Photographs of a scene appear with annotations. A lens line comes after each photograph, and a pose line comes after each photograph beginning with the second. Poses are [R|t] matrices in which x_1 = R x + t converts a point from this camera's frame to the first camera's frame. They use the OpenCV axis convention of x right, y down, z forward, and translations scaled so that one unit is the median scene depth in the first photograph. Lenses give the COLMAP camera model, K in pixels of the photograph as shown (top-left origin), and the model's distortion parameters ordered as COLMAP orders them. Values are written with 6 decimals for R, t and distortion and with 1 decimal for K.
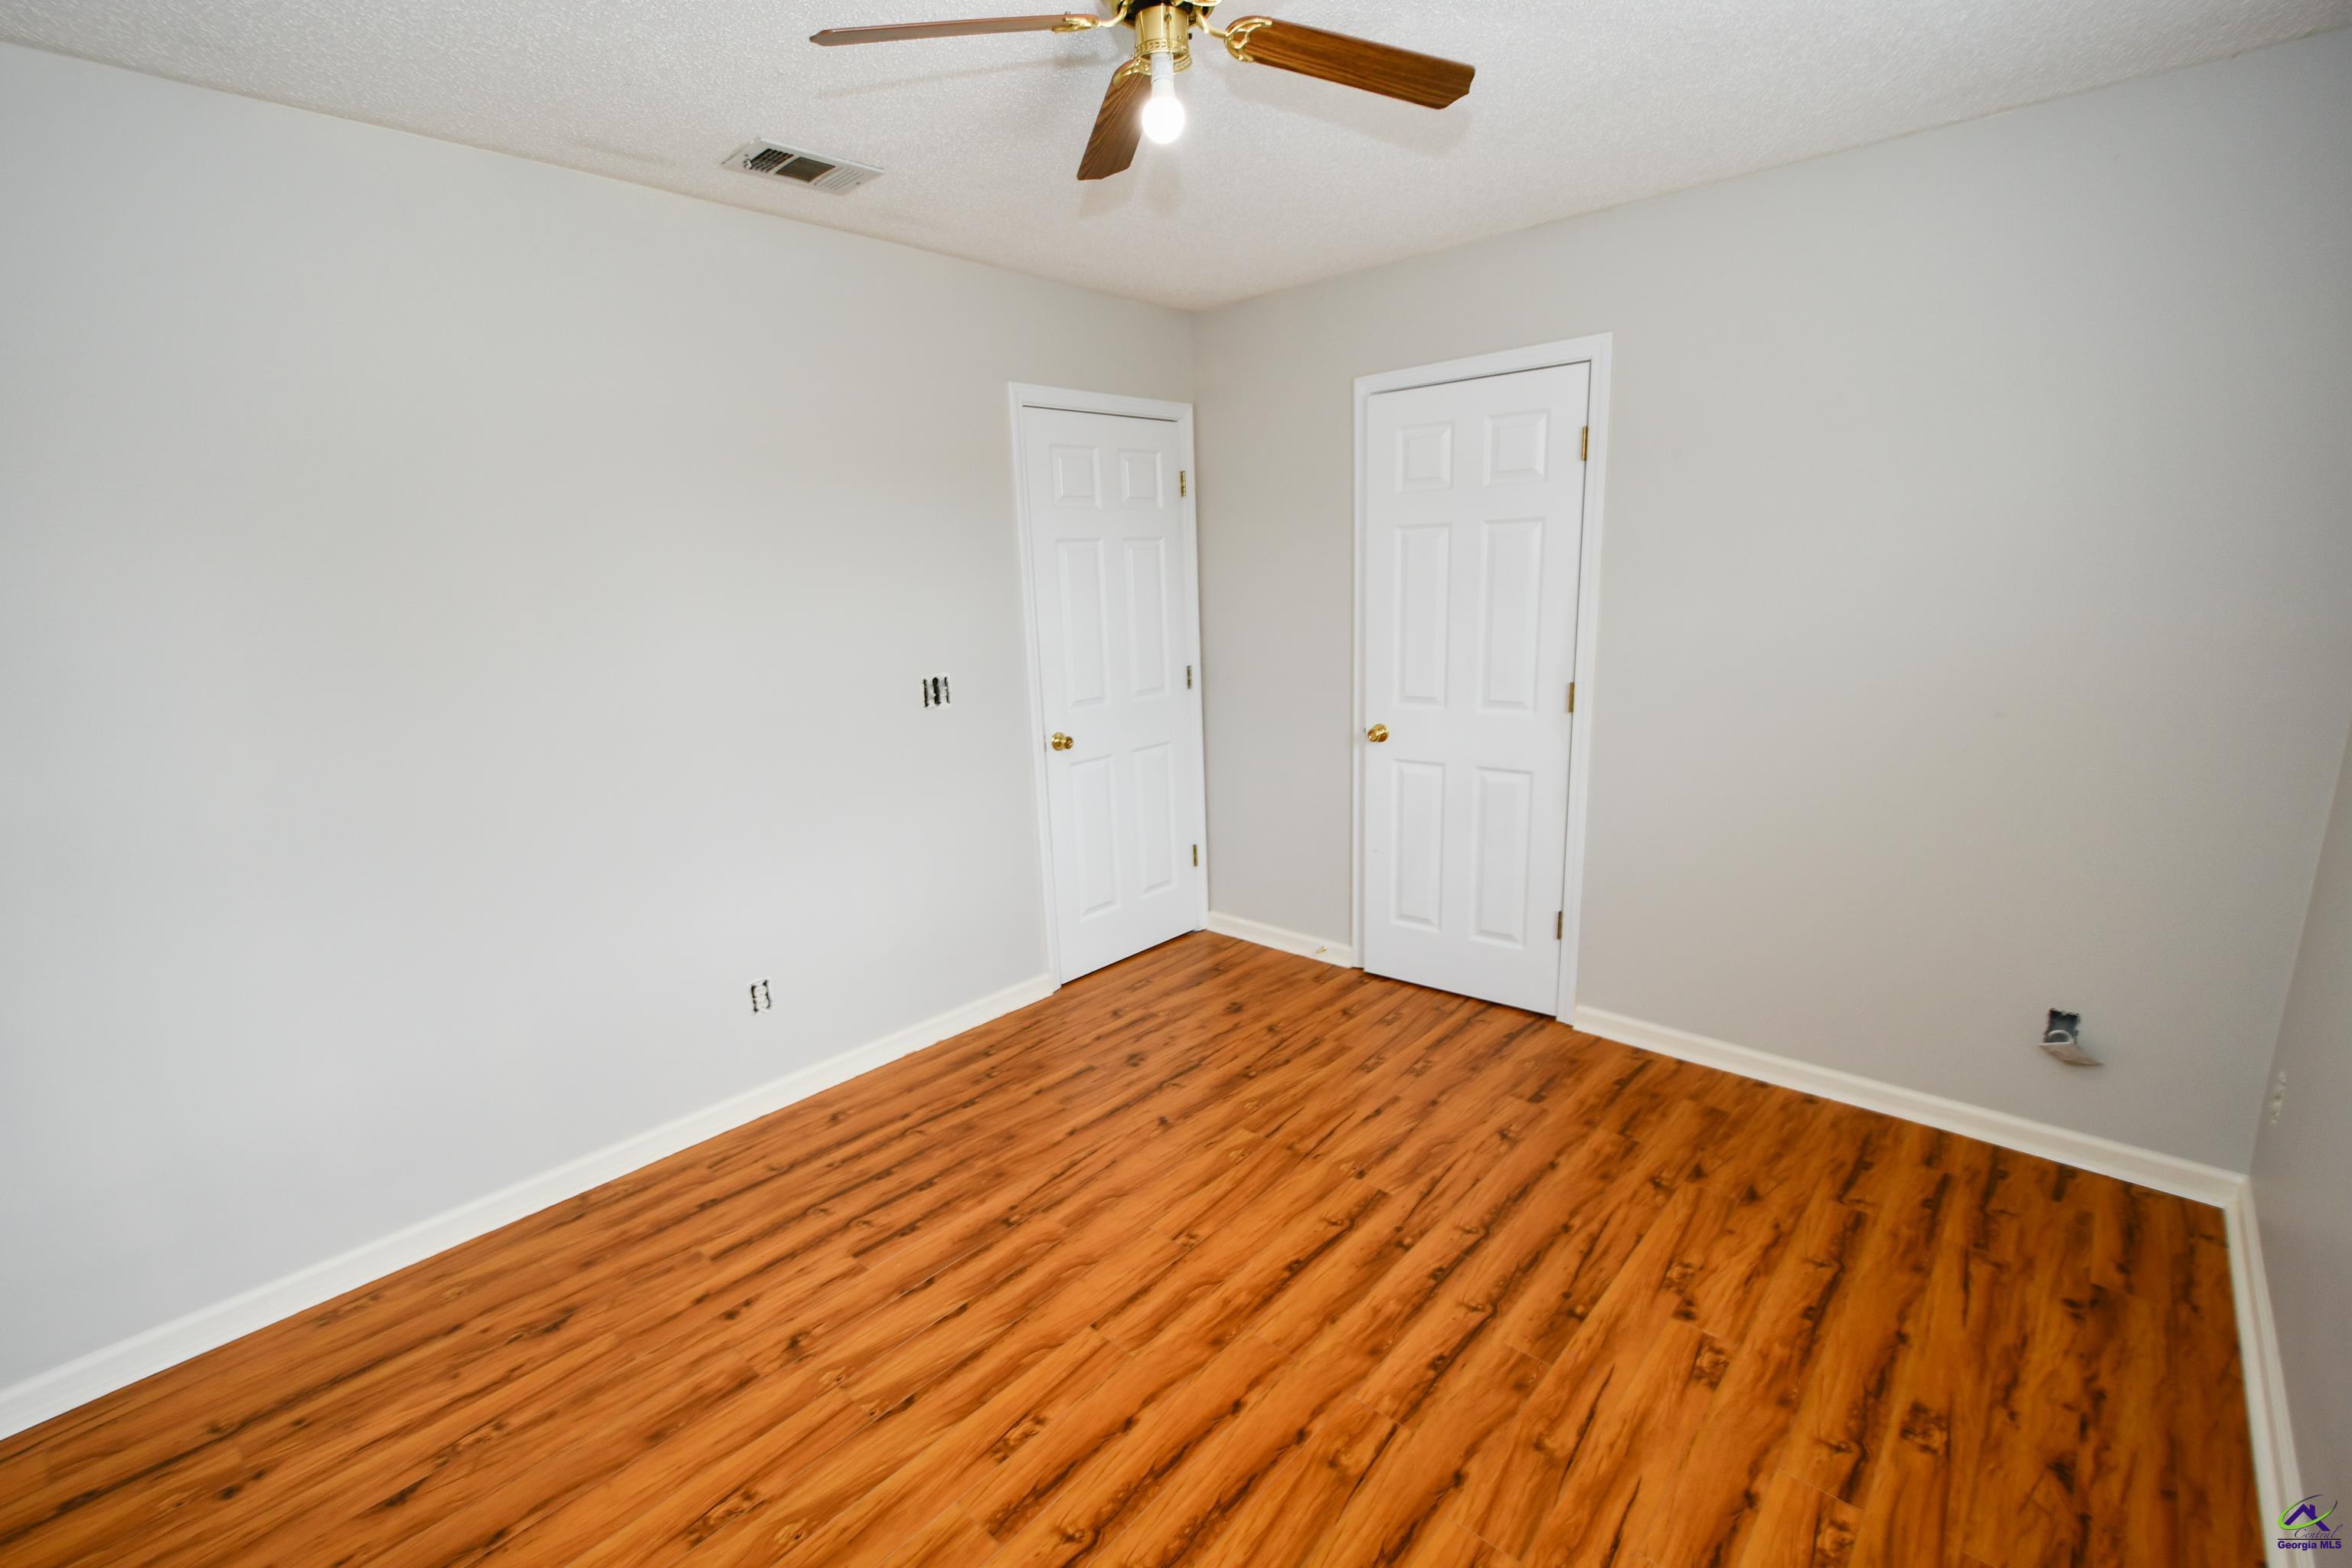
lens RADIAL K [[1032.4, 0, 1150.7], [0, 1032.4, 784.9], [0, 0, 1]] dist [0.002308, -0.005740]
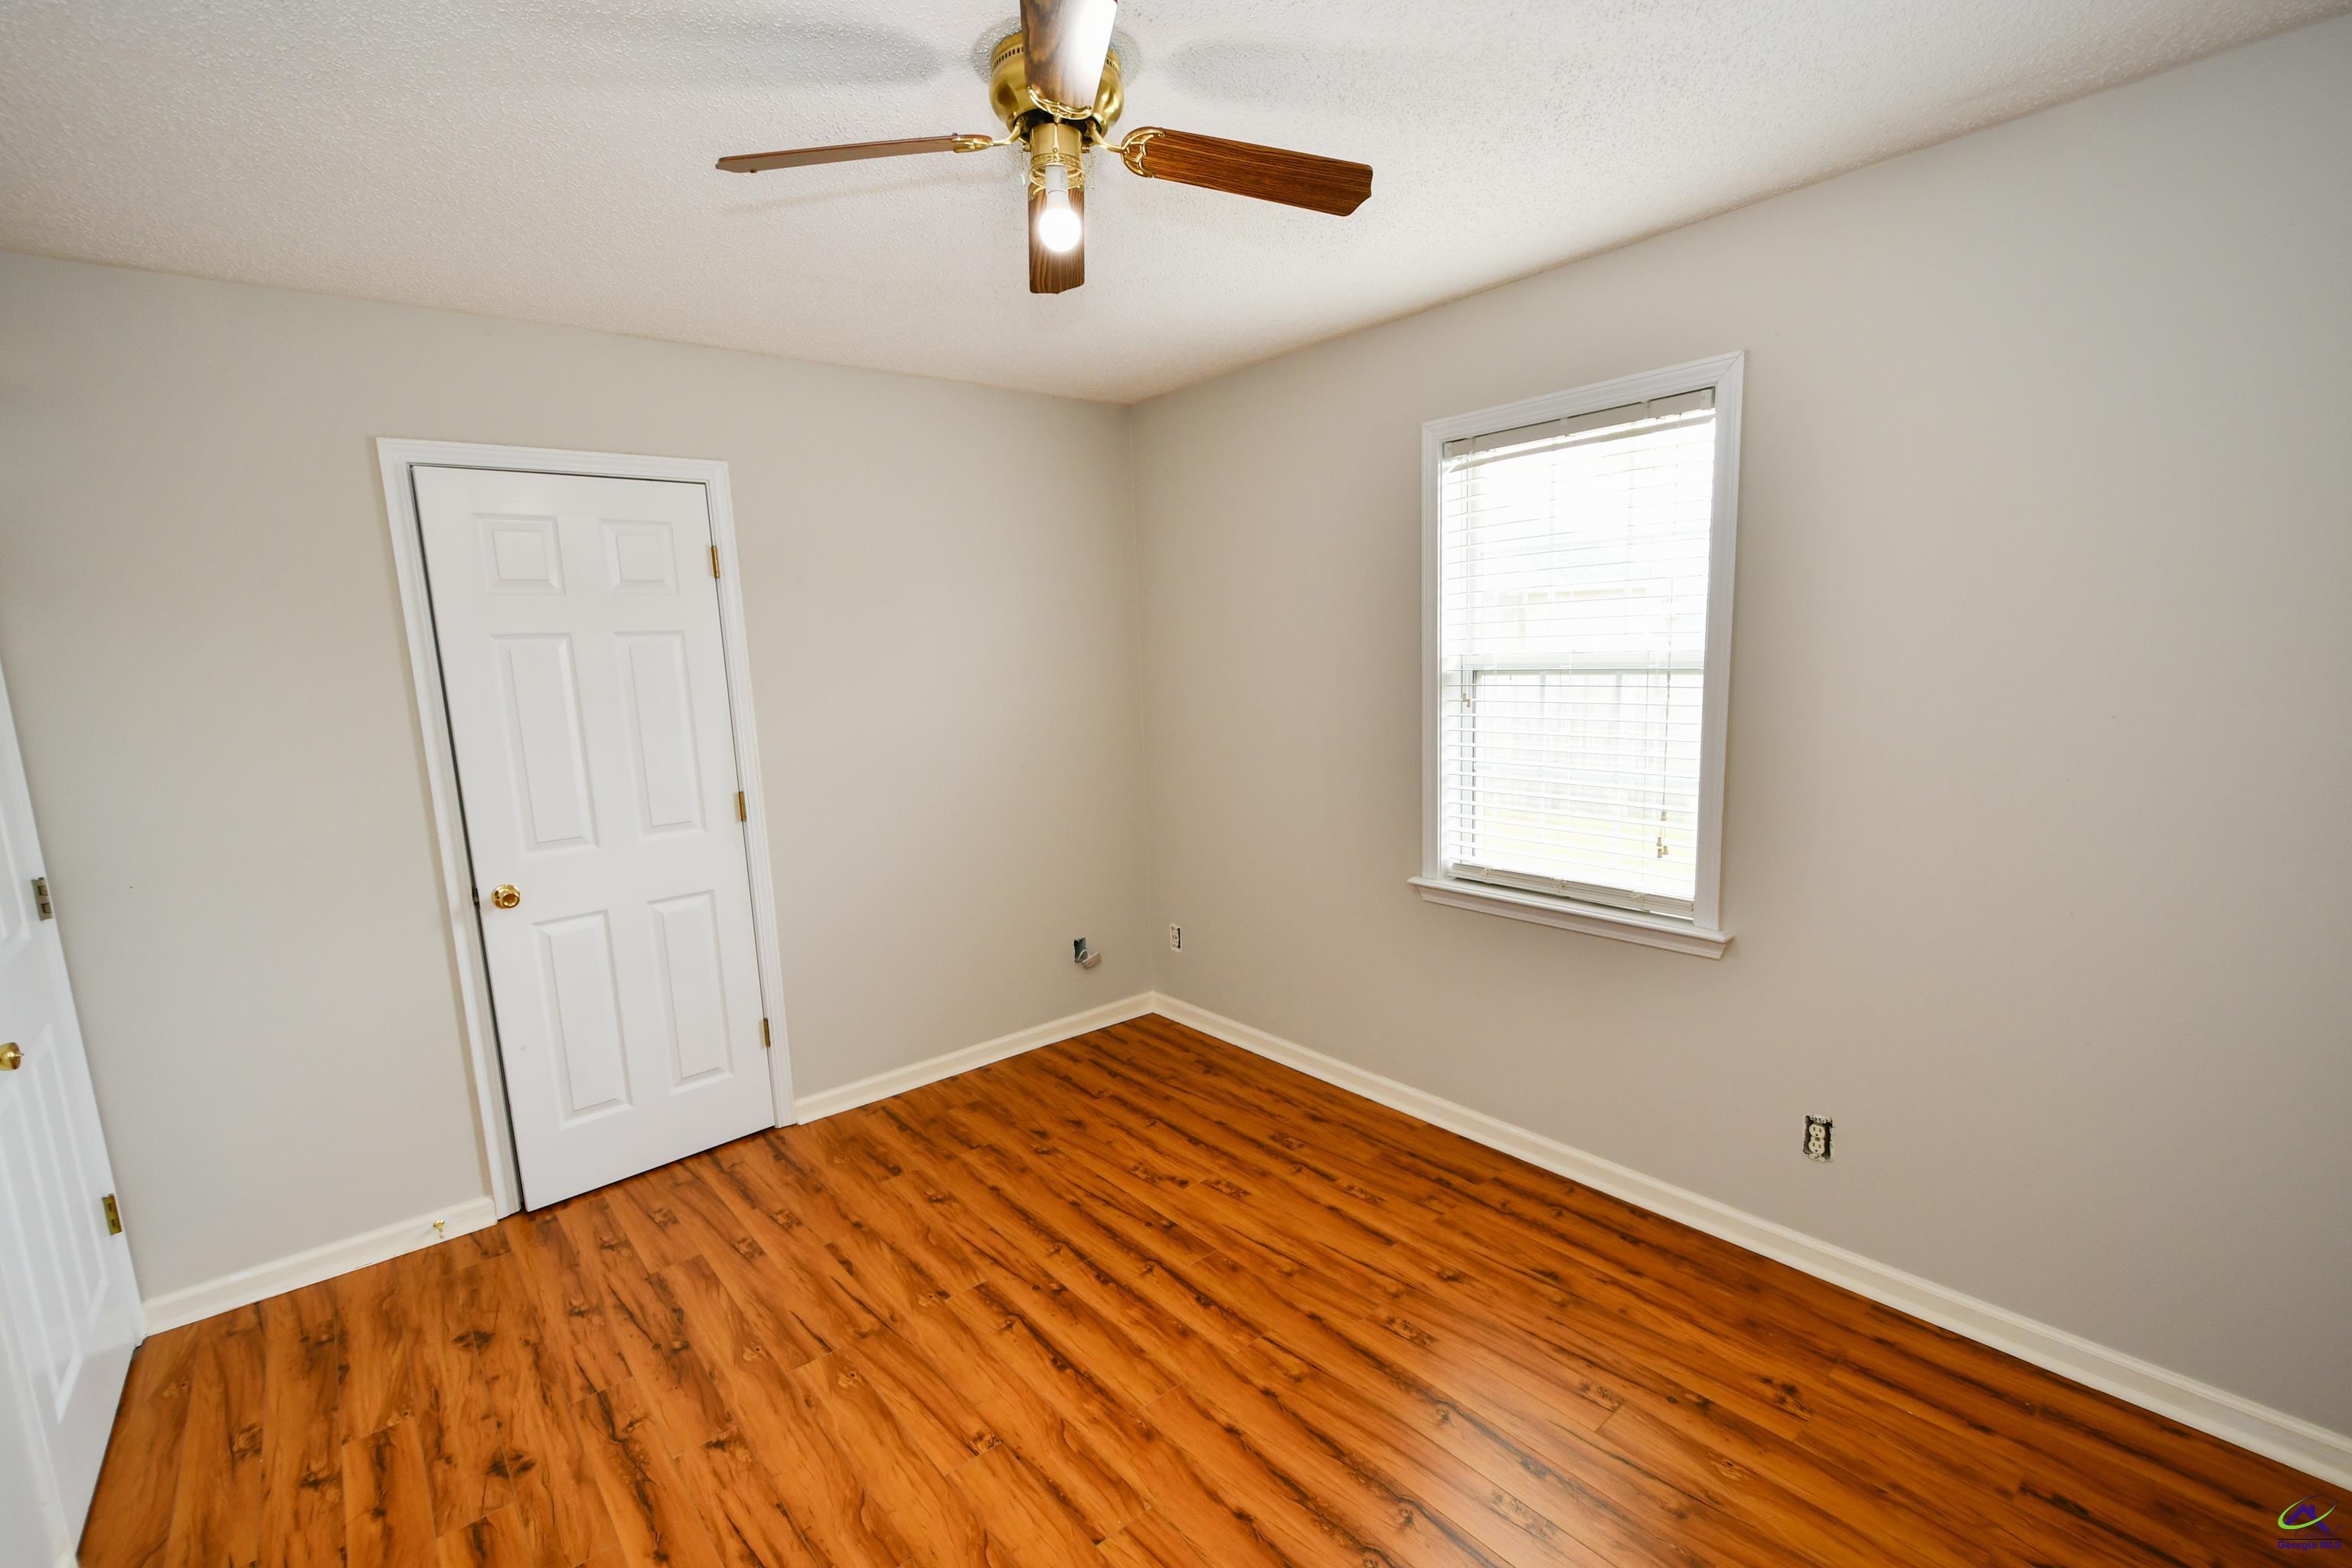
lens RADIAL K [[1032.4, 0, 1163.3], [0, 1032.4, 785.8], [0, 0, 1]] dist [0.002308, -0.005740]
pose [[0.130346, -0.106885, 0.985690, -0.716835], [0.235609, 0.969032, 0.073923, -0.109635], [-0.963067, 0.222602, 0.151492, 0.600522]]
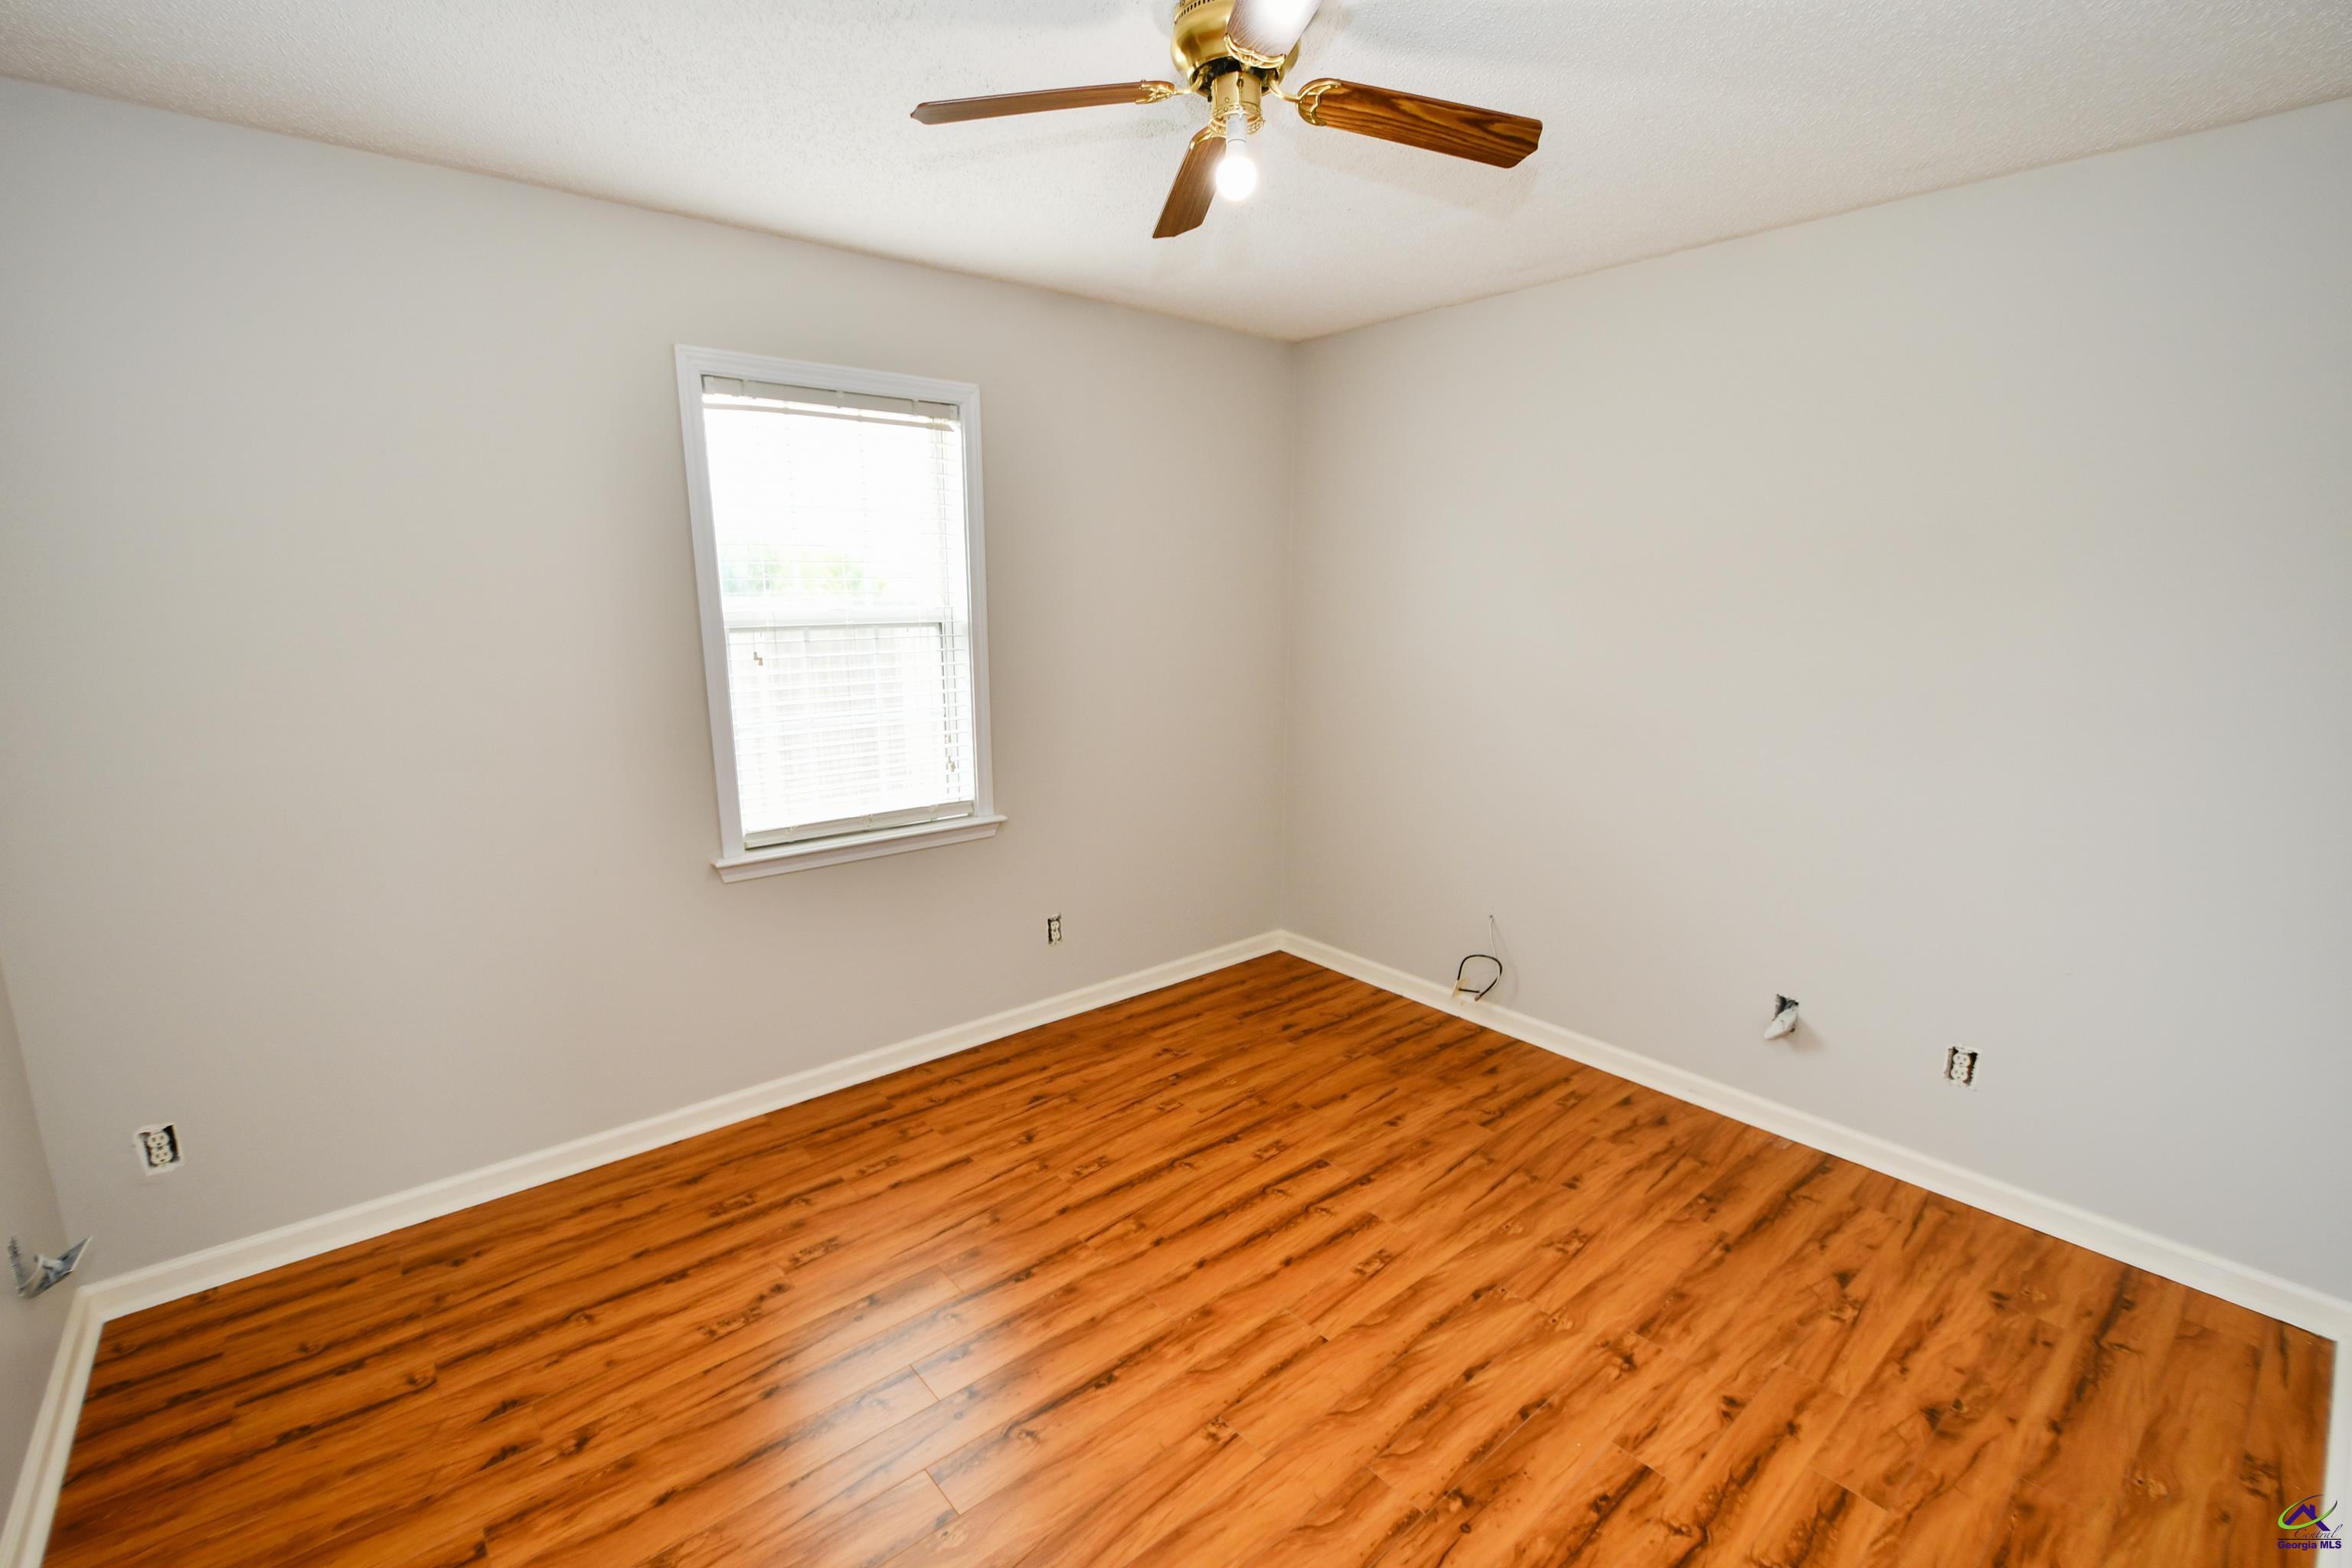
lens RADIAL K [[1032.4, 0, 1159.9], [0, 1032.4, 790.8], [0, 0, 1]] dist [0.002308, -0.005740]
pose [[-0.991887, 0.008646, 0.126826, -0.024992], [0.057468, 0.920413, 0.386699, -0.329098], [-0.113389, 0.390851, -0.913443, 1.525810]]
